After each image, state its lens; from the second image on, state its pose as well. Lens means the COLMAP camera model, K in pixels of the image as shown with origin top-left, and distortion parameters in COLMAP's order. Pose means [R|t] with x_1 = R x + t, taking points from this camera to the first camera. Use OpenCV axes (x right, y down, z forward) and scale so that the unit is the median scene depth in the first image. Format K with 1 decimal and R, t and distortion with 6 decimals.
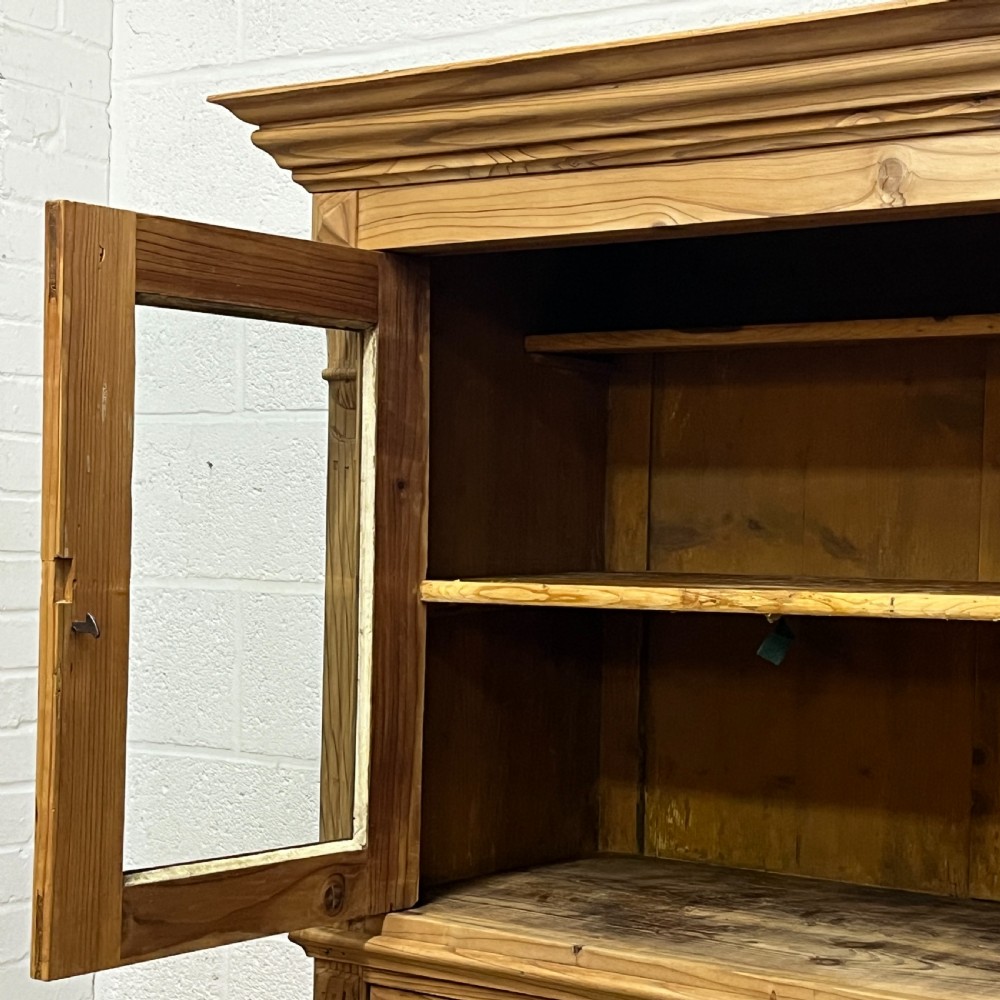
lens RADIAL K [[2067.7, 0, 509.9], [0, 2067.7, 510.0], [0, 0, 1]] dist [0.189793, -0.843891]
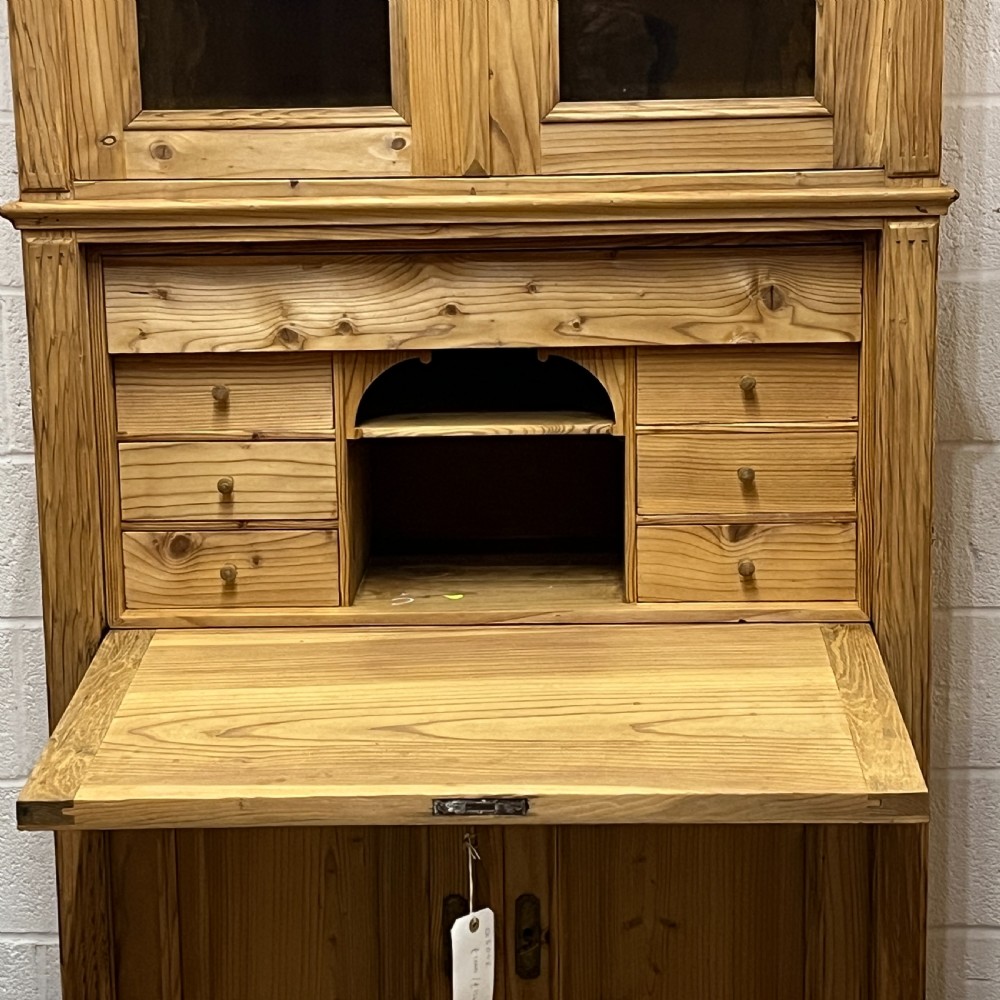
lens RADIAL K [[2380.7, 0, 493.8], [0, 2380.7, 515.2], [0, 0, 1]] dist [0.210959, -1.028098]
pose [[0.835619, -0.143827, 0.530146, -0.594225], [0.030570, 0.975794, 0.216545, 0.091278], [-0.548458, -0.164743, 0.819789, -0.239239]]
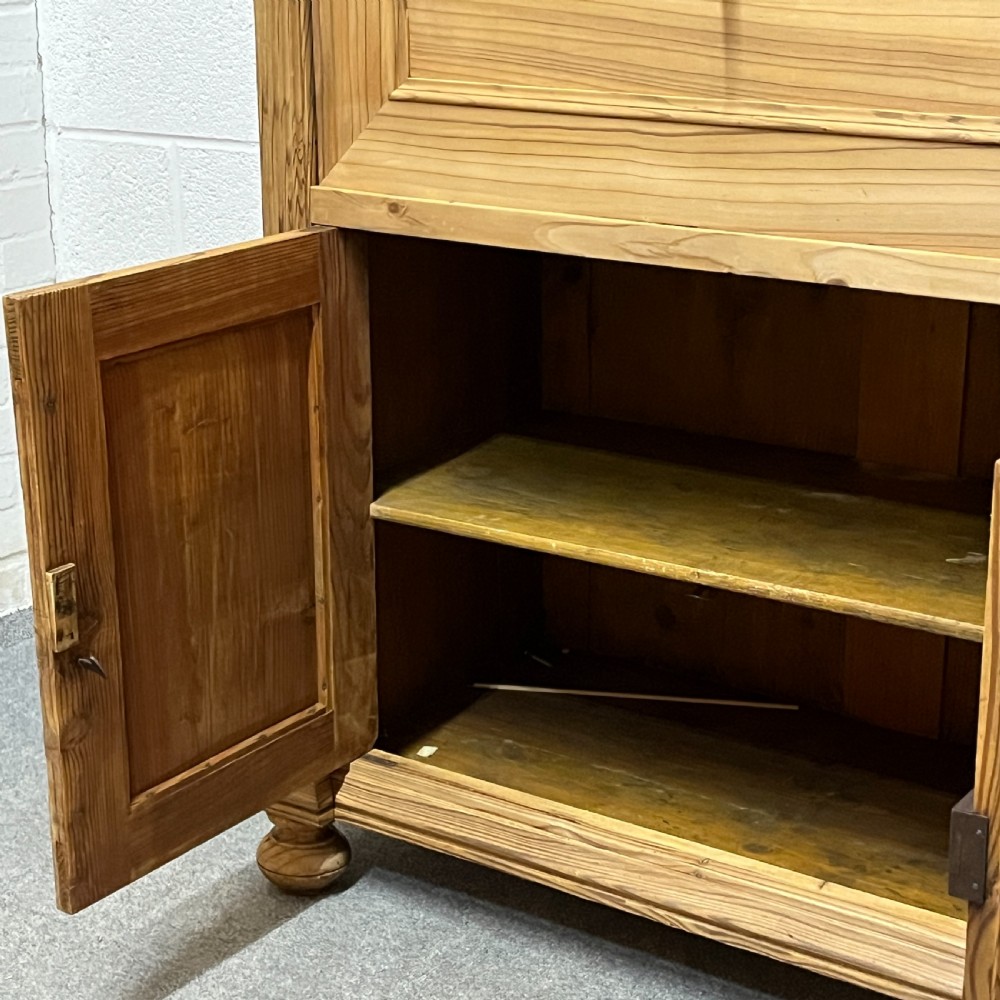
lens RADIAL K [[2067.7, 0, 509.9], [0, 2067.7, 510.0], [0, 0, 1]] dist [0.189793, -0.843891]
pose [[0.999368, -0.033525, 0.011856, 0.003855], [0.028015, 0.947629, 0.318143, 0.300957], [-0.021901, -0.317610, 0.947969, -0.015259]]
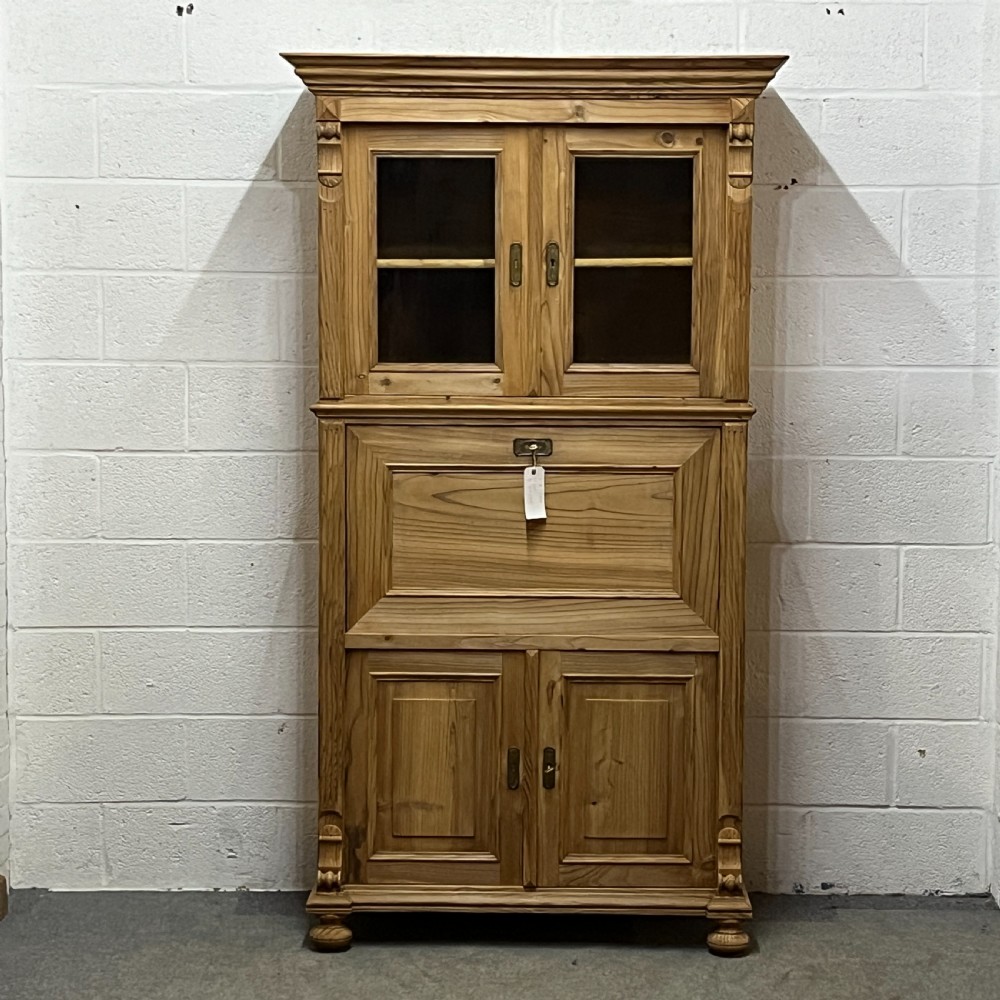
lens RADIAL K [[2387.5, 0, 520.1], [0, 2387.5, 514.2], [0, 0, 1]] dist [0.195538, -0.905251]
pose [[0.825814, -0.068322, 0.559788, -1.461228], [0.005638, 0.993585, 0.112949, 0.014815], [-0.563914, -0.090118, 0.820902, -1.419128]]
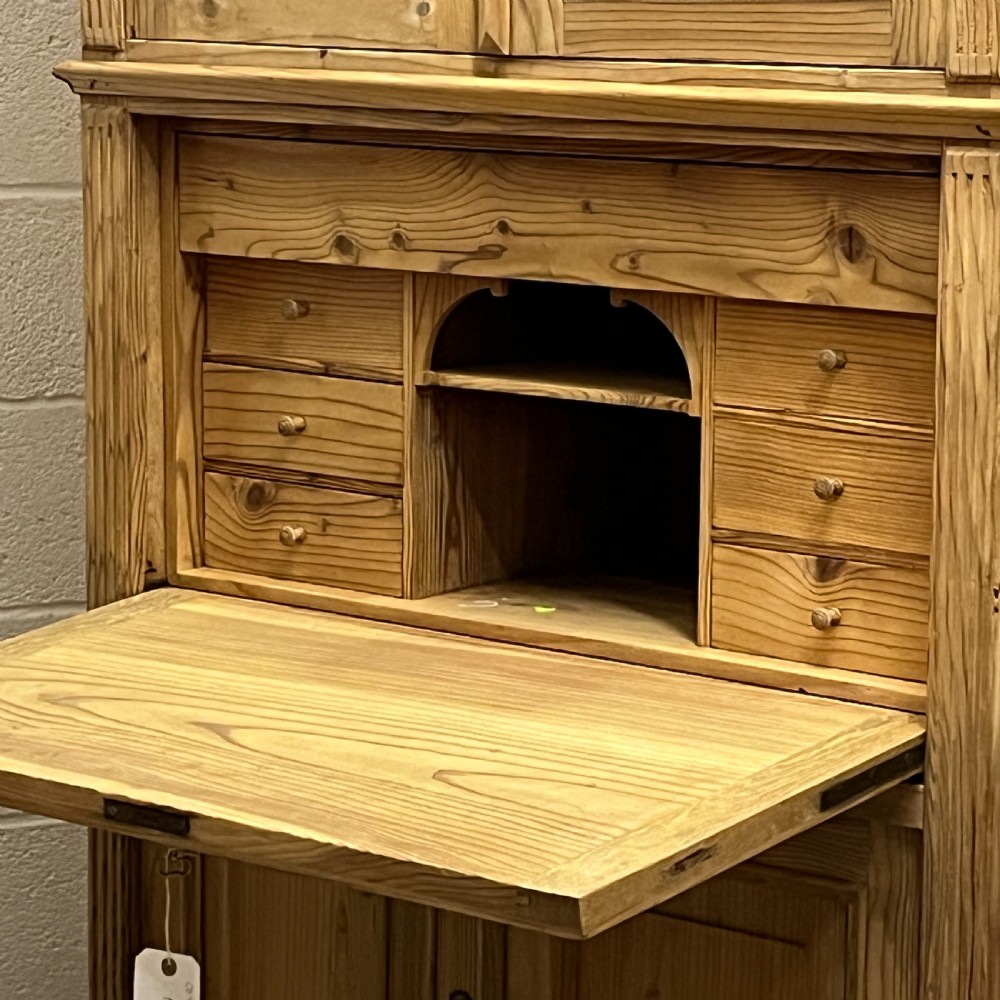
lens RADIAL K [[3524.5, 0, 500.0], [0, 3524.5, 500.0], [0, 0, 1]] dist [0.270637, -1.405174]
pose [[0.997320, -0.002716, -0.073109, 0.218657], [0.015024, 0.985615, 0.168336, 0.126827], [0.071600, -0.168983, 0.983015, -0.629481]]
